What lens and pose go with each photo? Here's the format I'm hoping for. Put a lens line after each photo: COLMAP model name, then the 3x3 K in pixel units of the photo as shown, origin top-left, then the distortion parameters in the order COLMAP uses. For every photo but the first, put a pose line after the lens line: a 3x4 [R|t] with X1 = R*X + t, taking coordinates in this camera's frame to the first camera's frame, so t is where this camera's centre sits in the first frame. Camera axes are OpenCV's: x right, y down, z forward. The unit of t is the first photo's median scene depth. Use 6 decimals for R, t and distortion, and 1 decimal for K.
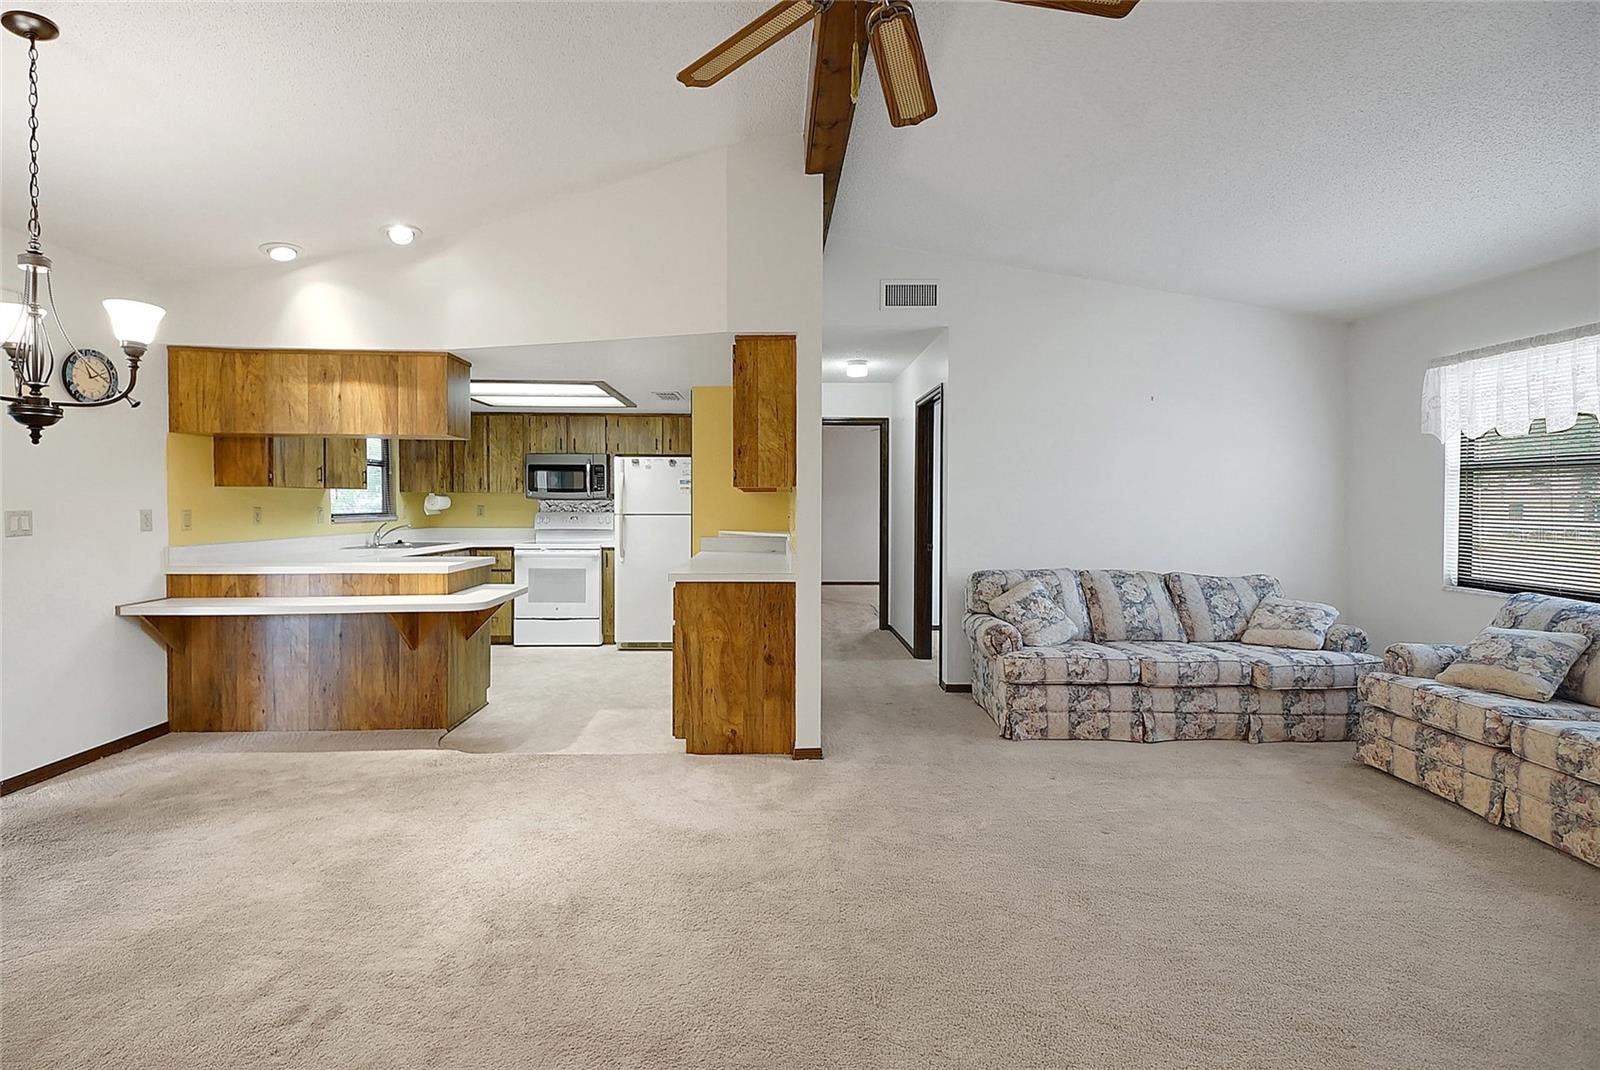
lens RADIAL K [[710.0, 0, 772.4], [0, 710.0, 513.0], [0, 0, 1]] dist [0.053246, -0.024961]
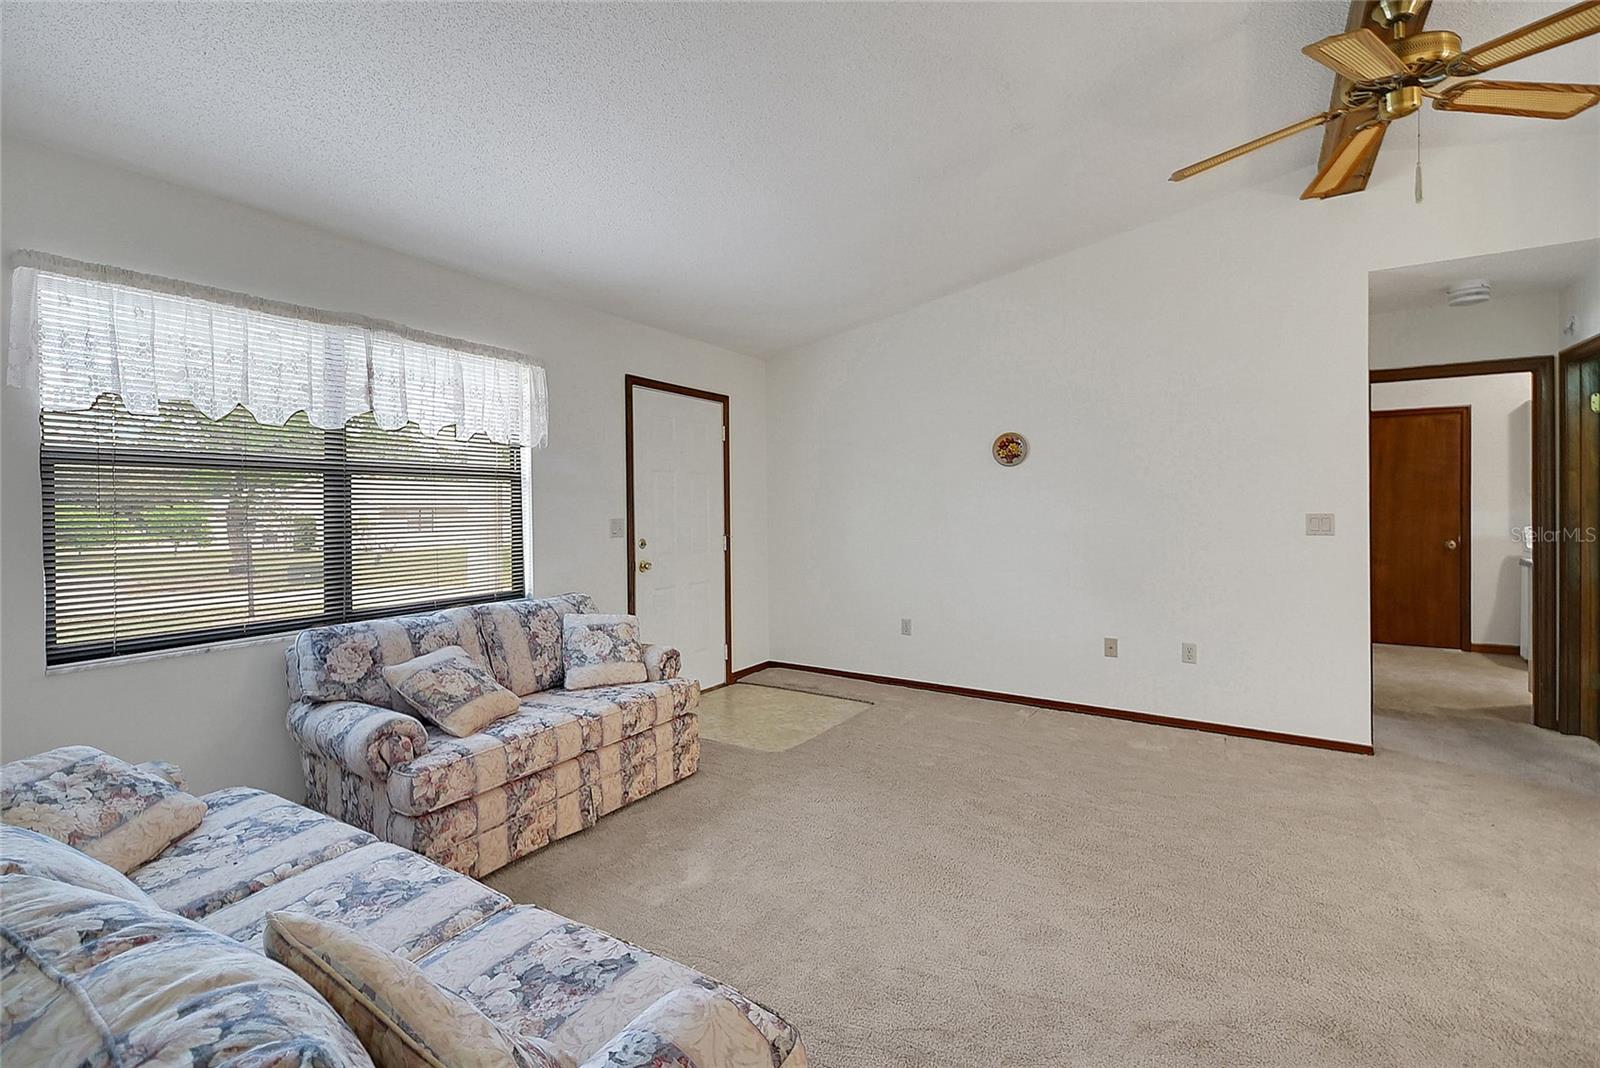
lens RADIAL K [[703.0, 0, 771.4], [0, 703.0, 513.7], [0, 0, 1]] dist [0.048196, -0.021794]
pose [[-0.831124, 0.000361, 0.556087, 0.171990], [0.017535, 0.999520, 0.025559, -0.023857], [-0.555811, 0.030993, -0.830731, 1.258405]]
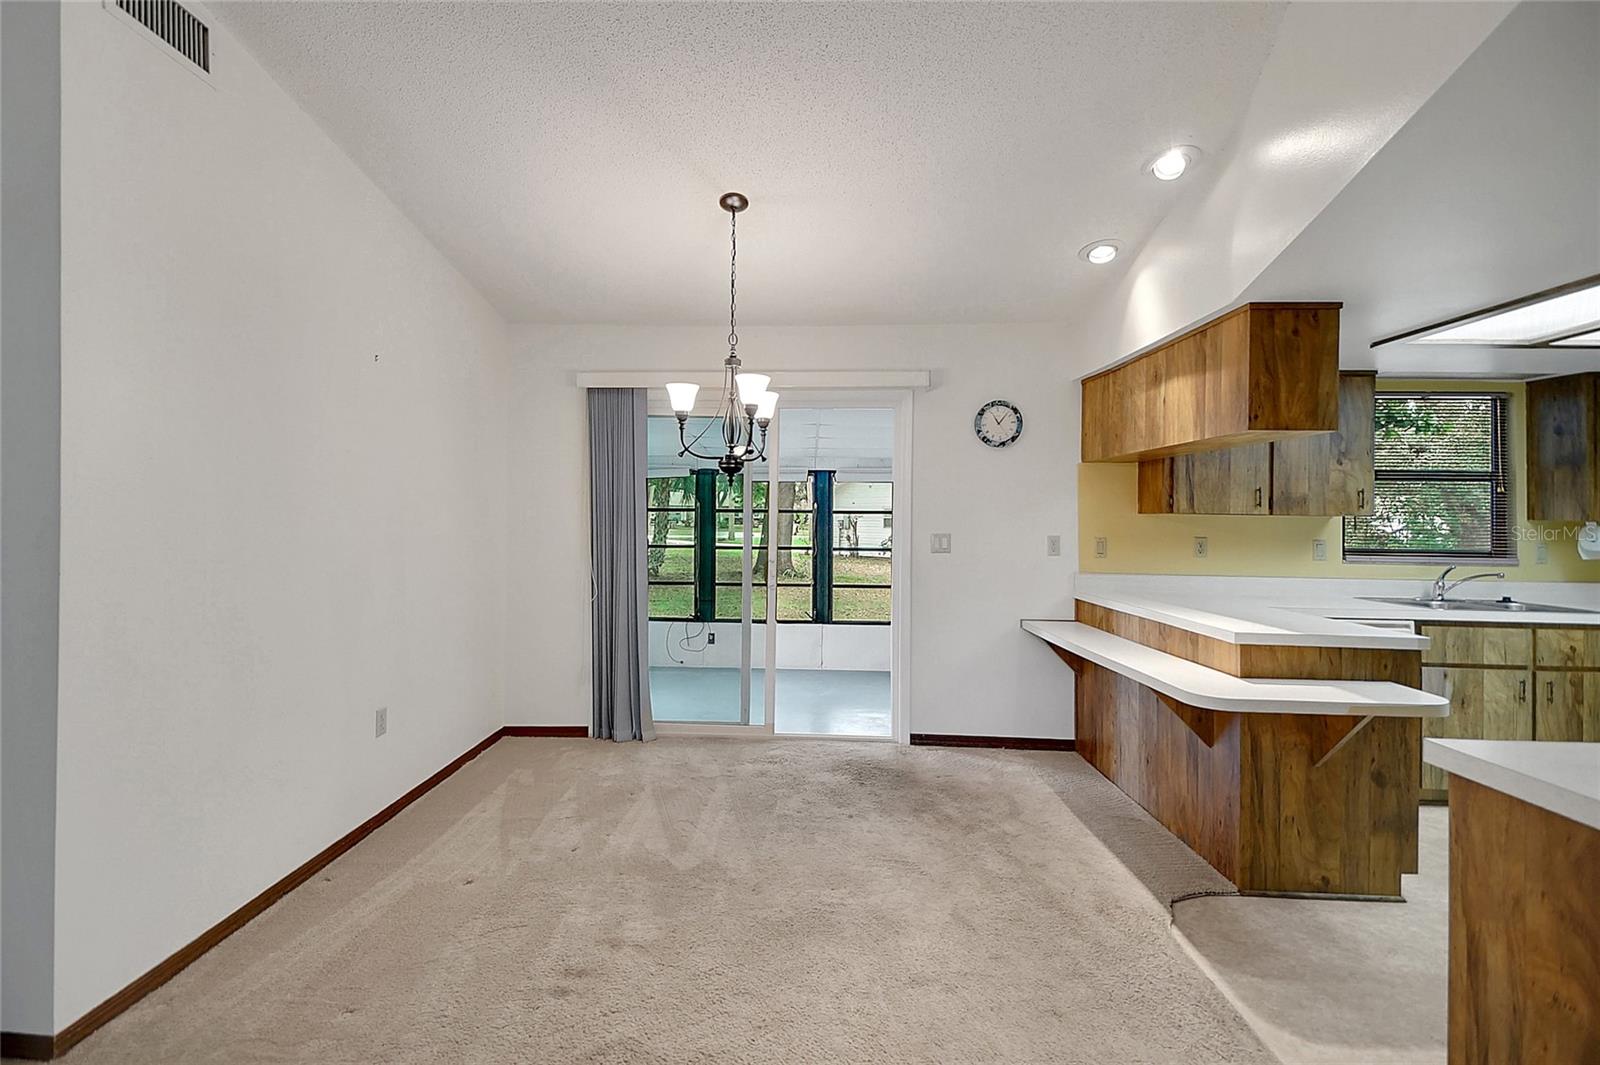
lens RADIAL K [[707.3, 0, 775.2], [0, 707.3, 510.5], [0, 0, 1]] dist [0.050526, -0.024039]
pose [[-0.043485, -0.014282, -0.998952, 0.223601], [-0.031343, 0.999425, -0.012925, -0.015341], [0.998562, 0.030748, -0.043907, 0.633814]]
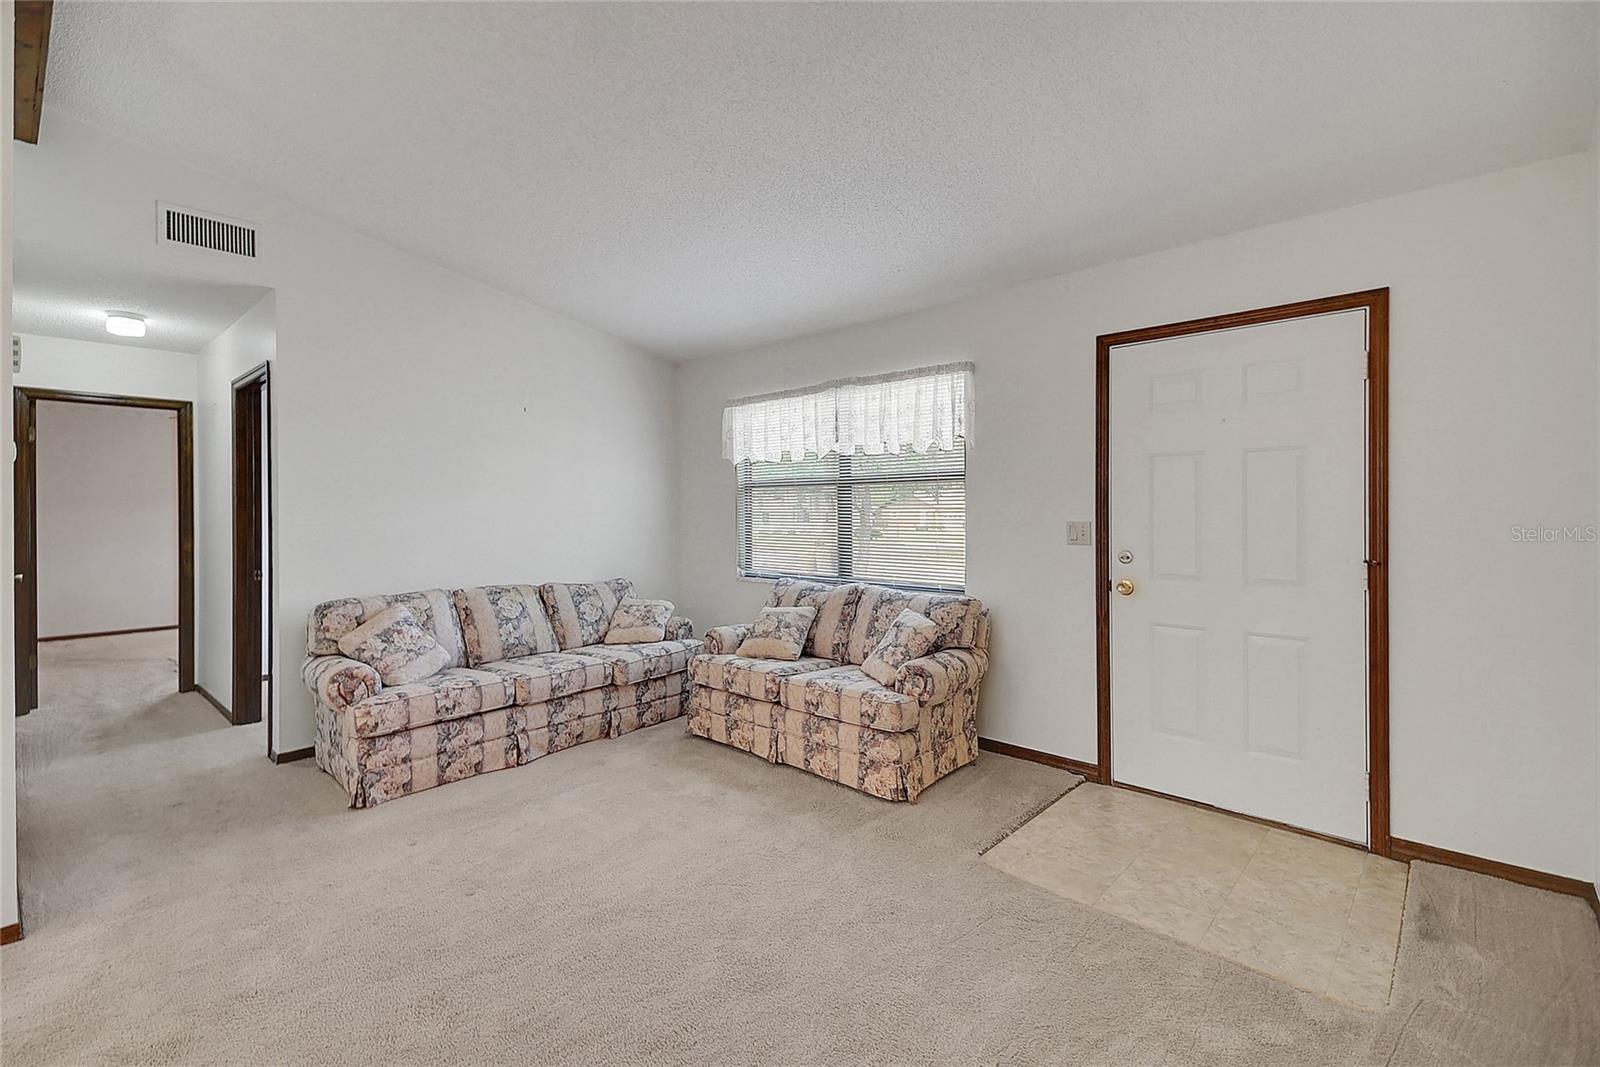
lens RADIAL K [[710.0, 0, 772.4], [0, 710.0, 511.5], [0, 0, 1]] dist [0.053246, -0.024961]
pose [[0.691295, -0.005883, 0.722549, 0.061448], [0.018807, 0.999775, -0.009853, -0.003213], [-0.722328, 0.020400, 0.691249, 0.090745]]
